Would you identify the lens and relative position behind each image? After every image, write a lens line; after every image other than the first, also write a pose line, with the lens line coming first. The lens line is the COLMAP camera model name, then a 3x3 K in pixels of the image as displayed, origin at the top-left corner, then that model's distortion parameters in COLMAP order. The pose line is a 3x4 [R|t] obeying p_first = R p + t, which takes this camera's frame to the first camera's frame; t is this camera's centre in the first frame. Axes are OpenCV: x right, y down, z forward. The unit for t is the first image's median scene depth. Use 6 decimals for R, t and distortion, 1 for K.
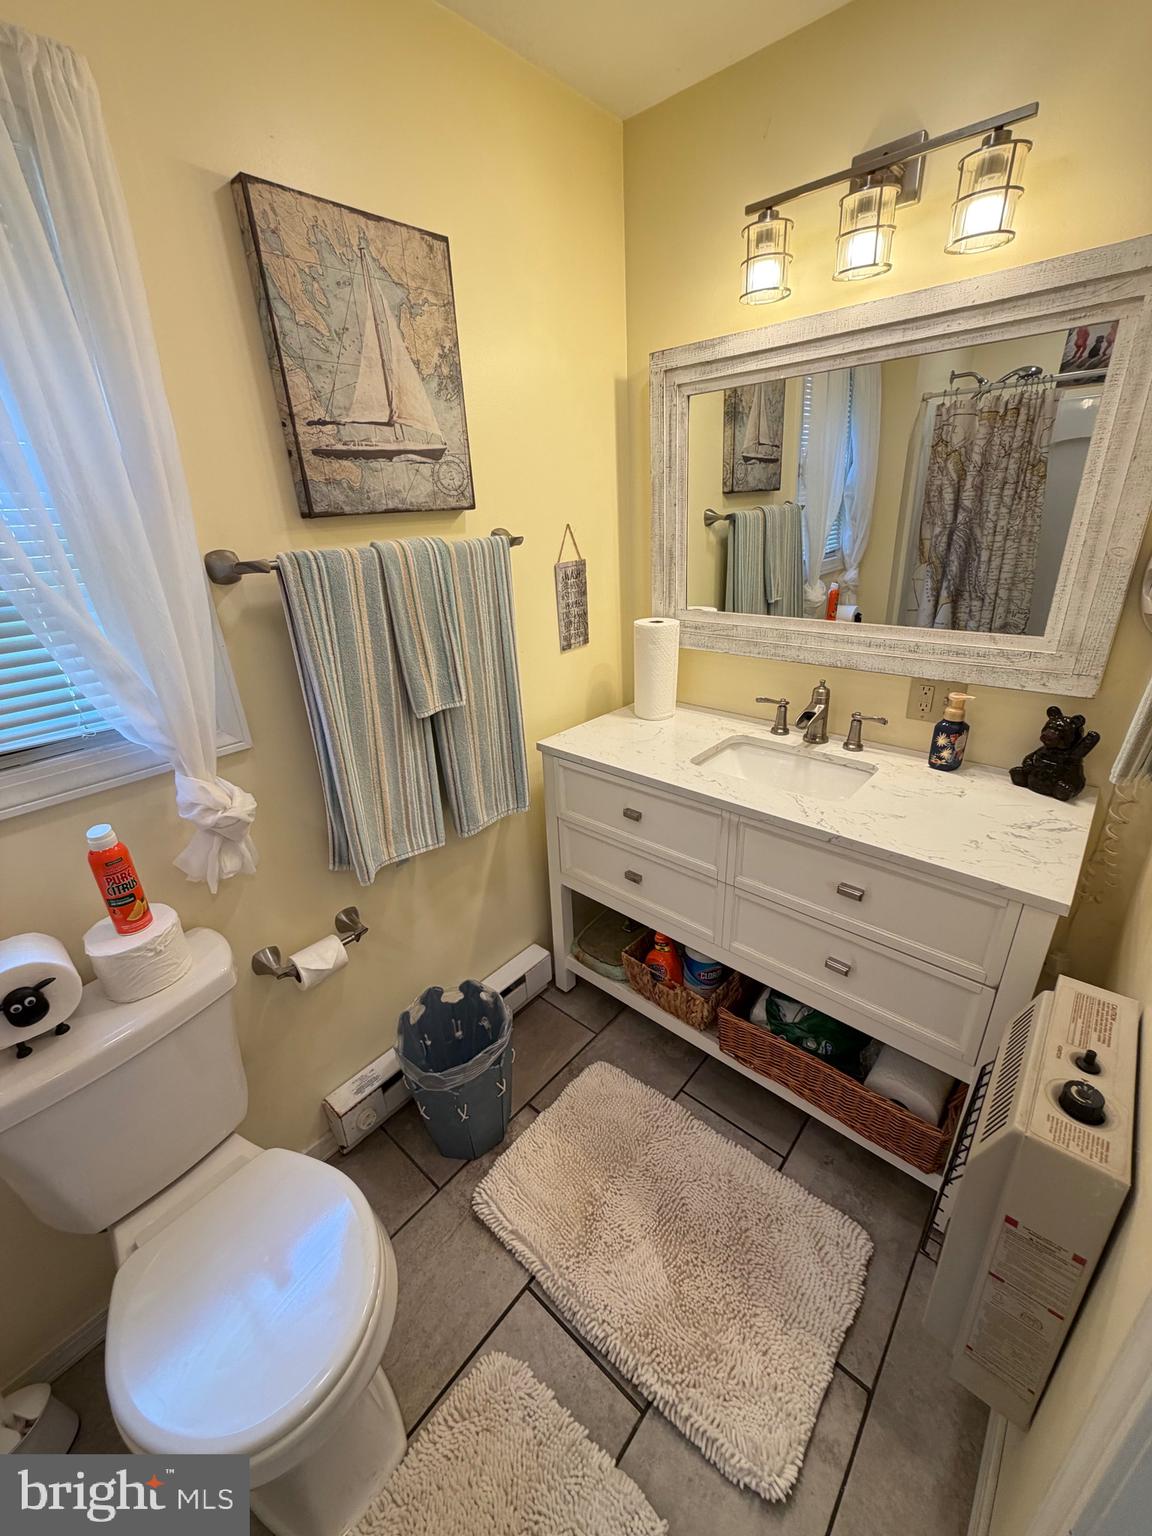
lens RADIAL K [[612.5, 0, 579.1], [0, 612.5, 763.7], [0, 0, 1]] dist [0.000380, 0.000030]
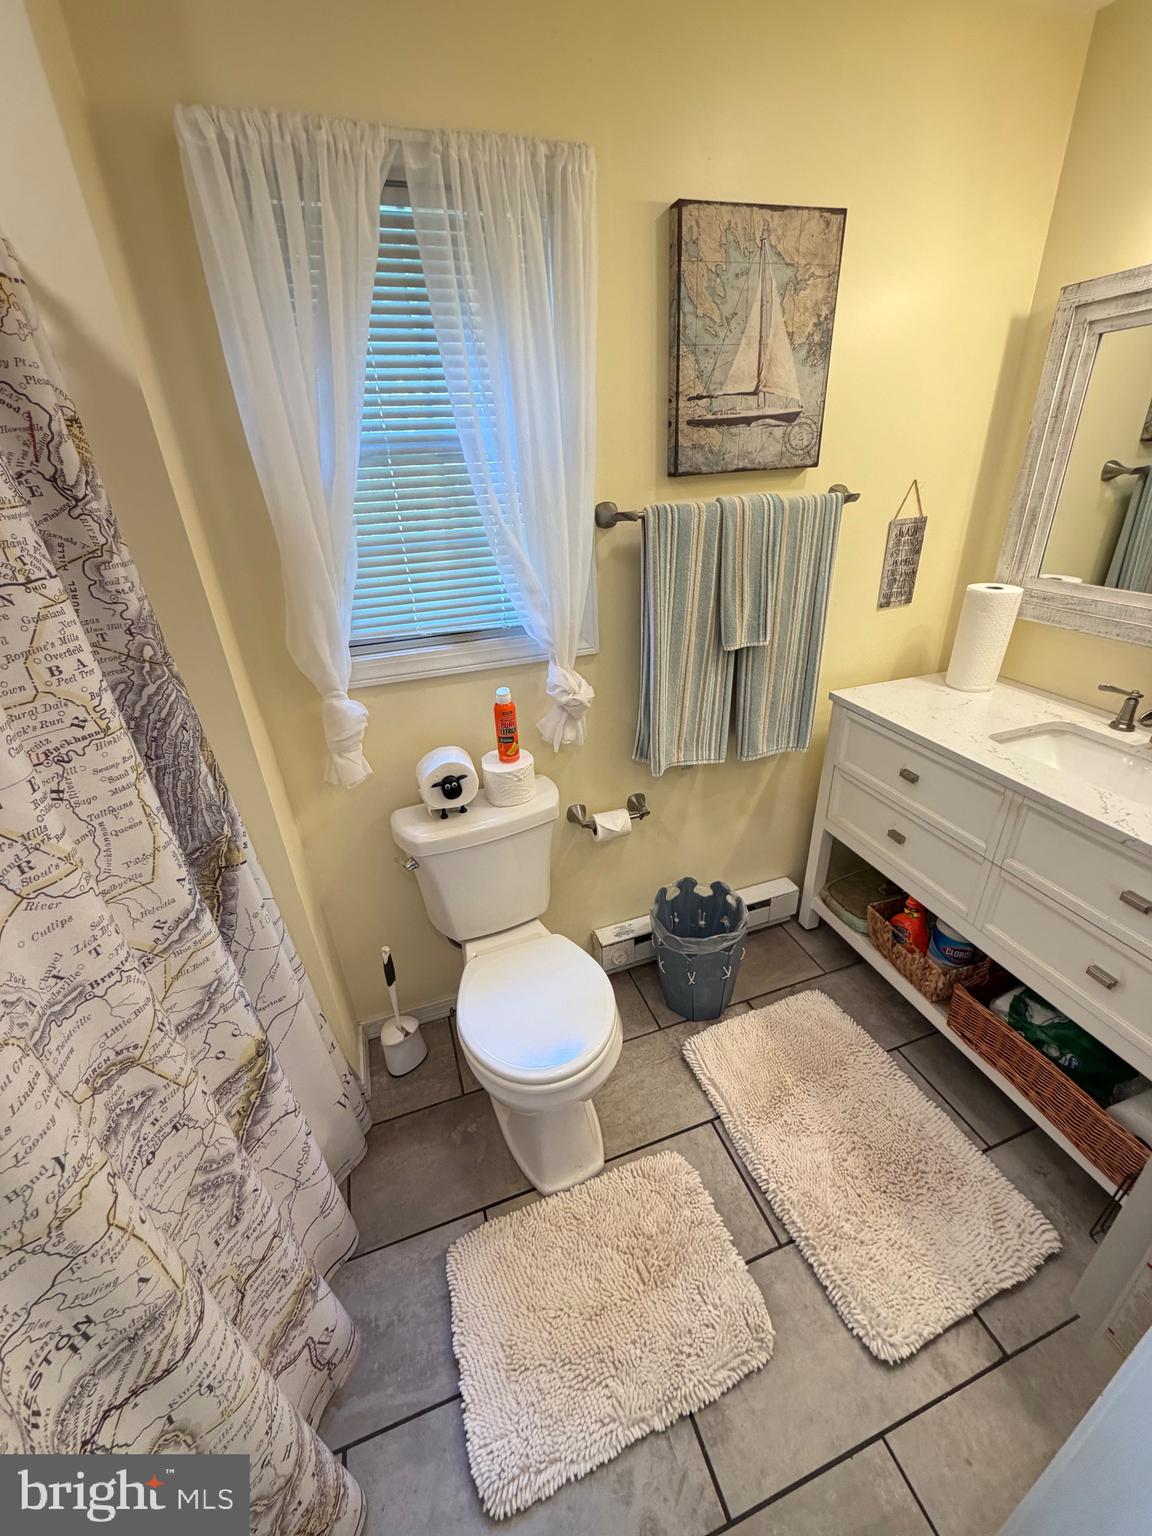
lens RADIAL K [[612.5, 0, 579.8], [0, 612.5, 761.9], [0, 0, 1]] dist [0.000380, 0.000030]
pose [[0.867428, 0.223021, -0.444781, 0.068263], [-0.184889, 0.974388, 0.127998, 0.035684], [0.461936, -0.028794, 0.886446, -0.184620]]
